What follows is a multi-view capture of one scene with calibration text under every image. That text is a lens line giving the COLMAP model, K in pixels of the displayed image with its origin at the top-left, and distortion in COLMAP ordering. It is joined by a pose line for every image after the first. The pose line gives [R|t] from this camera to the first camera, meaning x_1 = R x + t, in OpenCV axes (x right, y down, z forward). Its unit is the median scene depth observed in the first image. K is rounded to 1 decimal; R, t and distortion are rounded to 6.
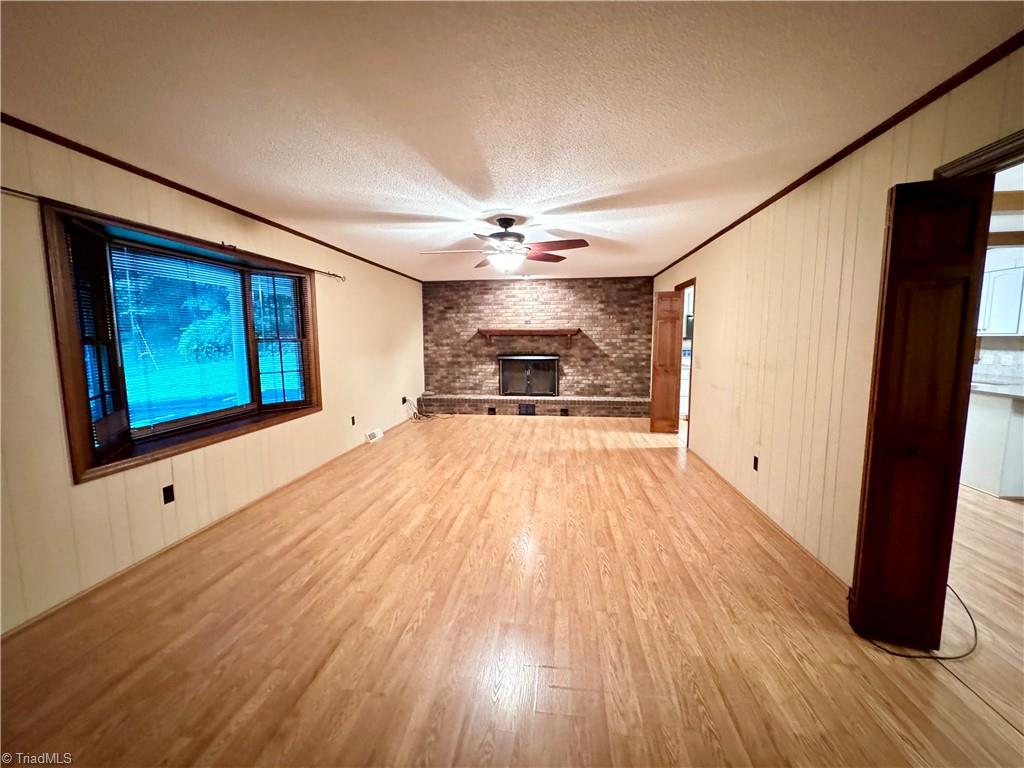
lens RADIAL K [[404.8, 0, 503.9], [0, 404.8, 383.8], [0, 0, 1]] dist [-0.004175, 0.000290]
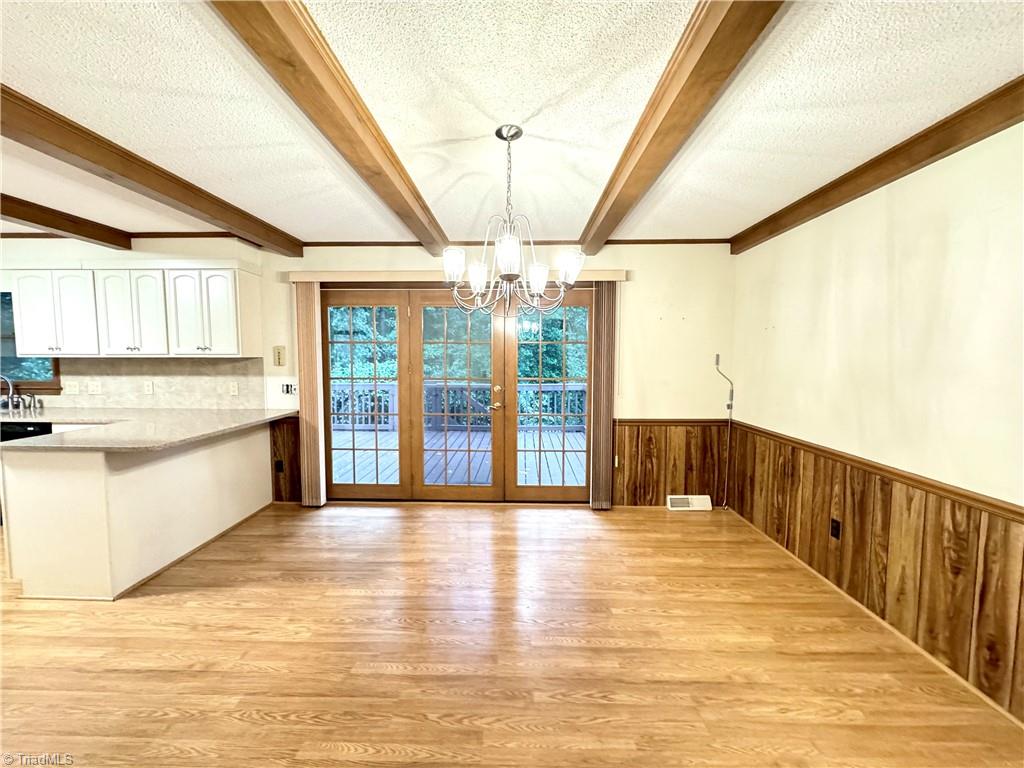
lens RADIAL K [[404.8, 0, 509.7], [0, 404.8, 375.5], [0, 0, 1]] dist [-0.004175, 0.000290]
pose [[-0.110872, -0.043050, 0.992902, 0.370149], [0.116469, 0.991614, 0.056000, -0.031156], [-0.986987, 0.121851, -0.104928, 0.272489]]
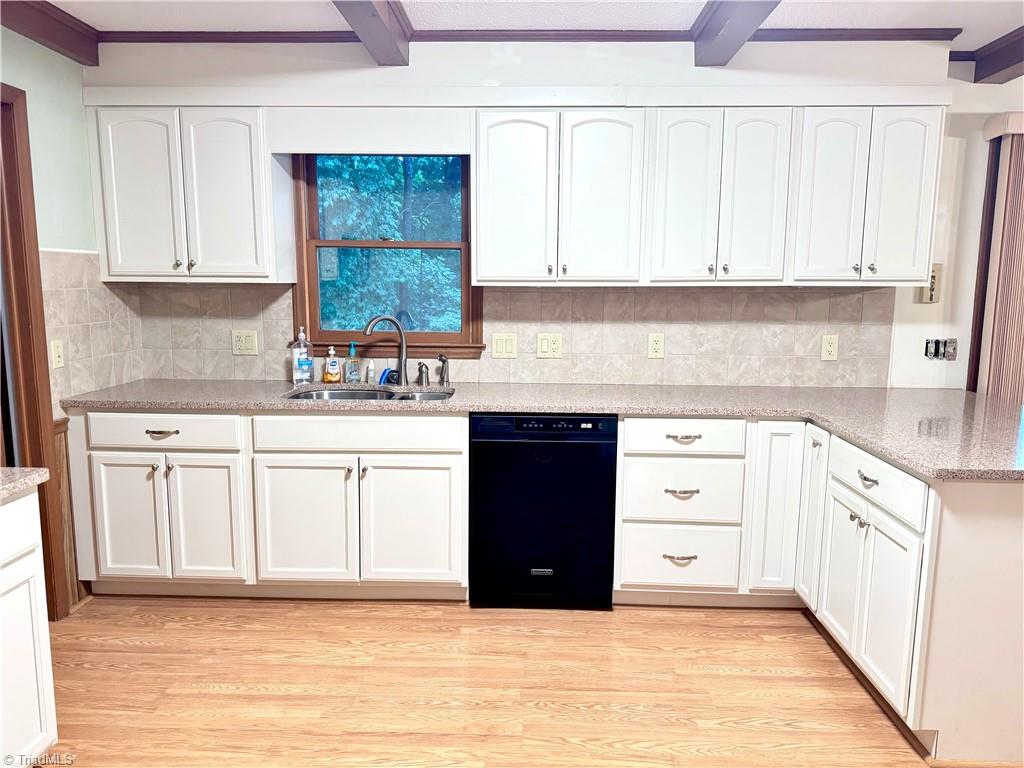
lens RADIAL K [[731.0, 0, 513.9], [0, 731.0, 390.7], [0, 0, 1]] dist [0.029342, 0.000424]
pose [[-0.117255, -0.145652, 0.982363, 0.510062], [0.112814, 0.980830, 0.158890, -0.131912], [-0.986673, 0.129455, -0.098575, 1.088202]]
